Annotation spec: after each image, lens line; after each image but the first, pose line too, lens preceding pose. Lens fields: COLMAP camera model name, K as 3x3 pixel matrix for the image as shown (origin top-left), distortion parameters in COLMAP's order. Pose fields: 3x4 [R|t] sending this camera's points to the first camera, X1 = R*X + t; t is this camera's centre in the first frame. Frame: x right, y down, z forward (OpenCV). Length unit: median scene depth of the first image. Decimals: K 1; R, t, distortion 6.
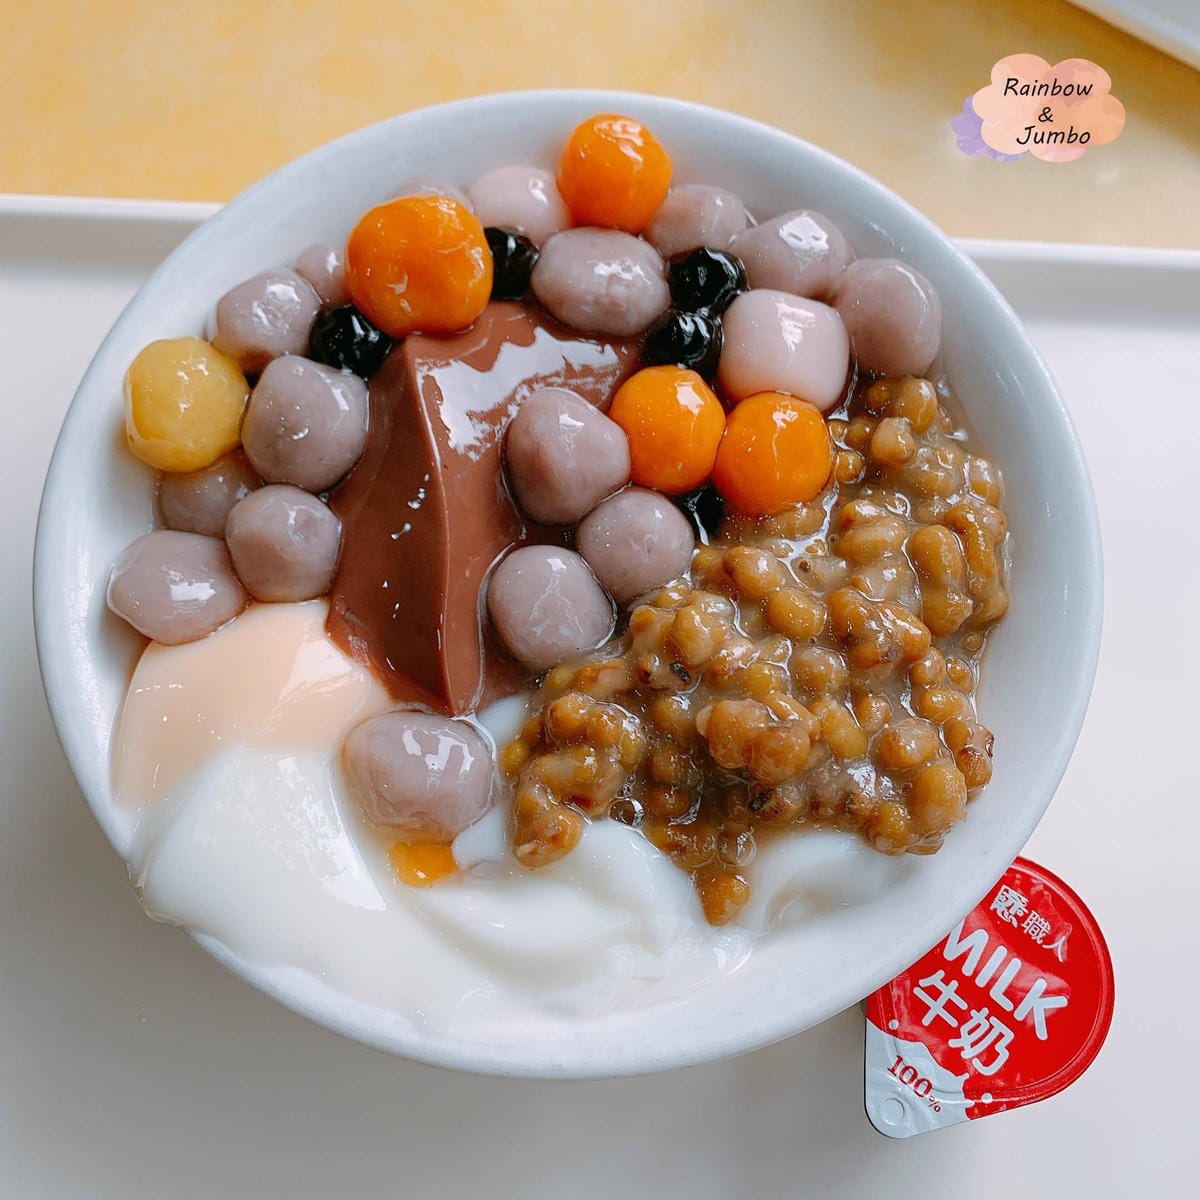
lens RADIAL K [[1283.7, 0, 599.9], [0, 1283.7, 599.8], [0, 0, 1]] dist [0.084777, 0.000000]
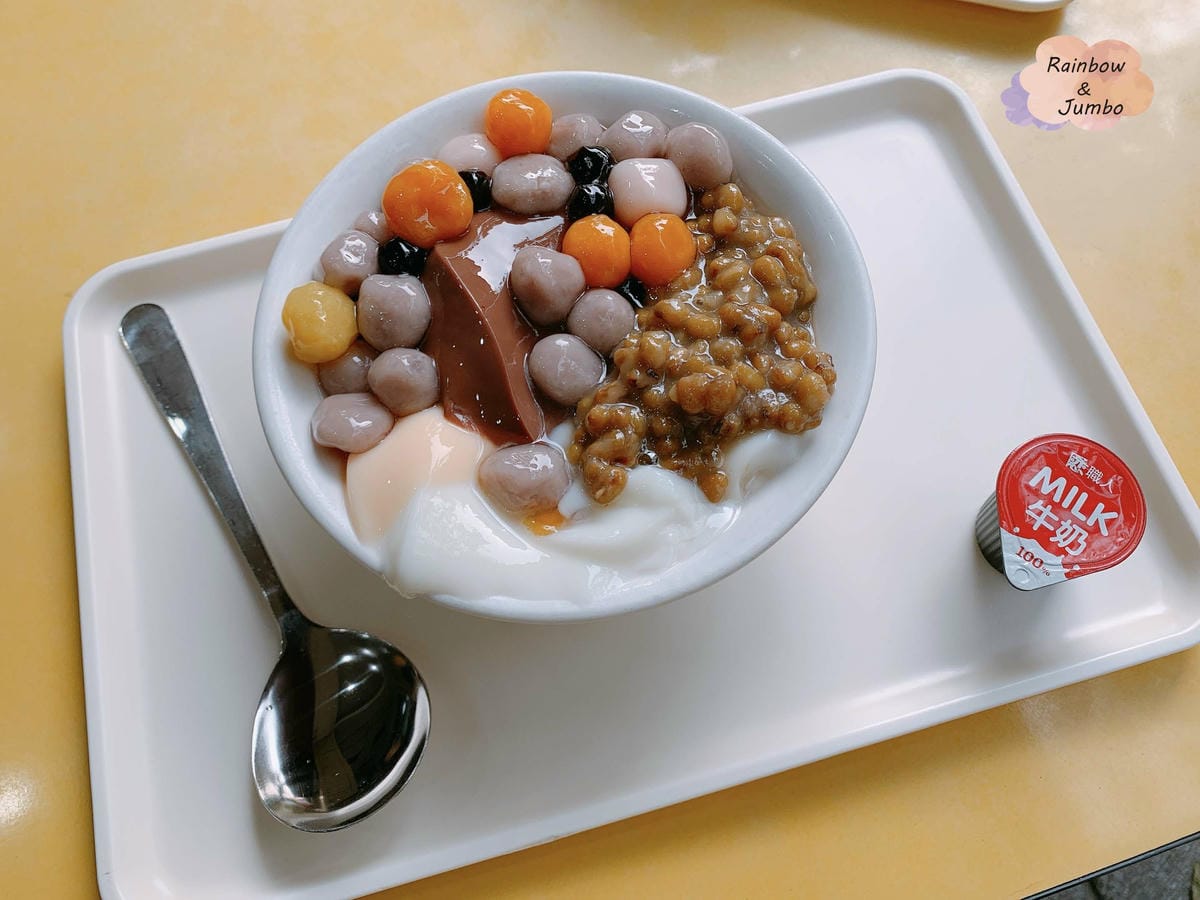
lens RADIAL K [[913.6, 0, 600.4], [0, 913.6, 449.8], [0, 0, 1]] dist [0.101774, -0.001527]
pose [[0.950096, -0.305755, 0.061896, -0.104152], [0.306893, 0.951696, -0.009555, 0.134463], [-0.055985, 0.028073, 0.998037, -0.215795]]
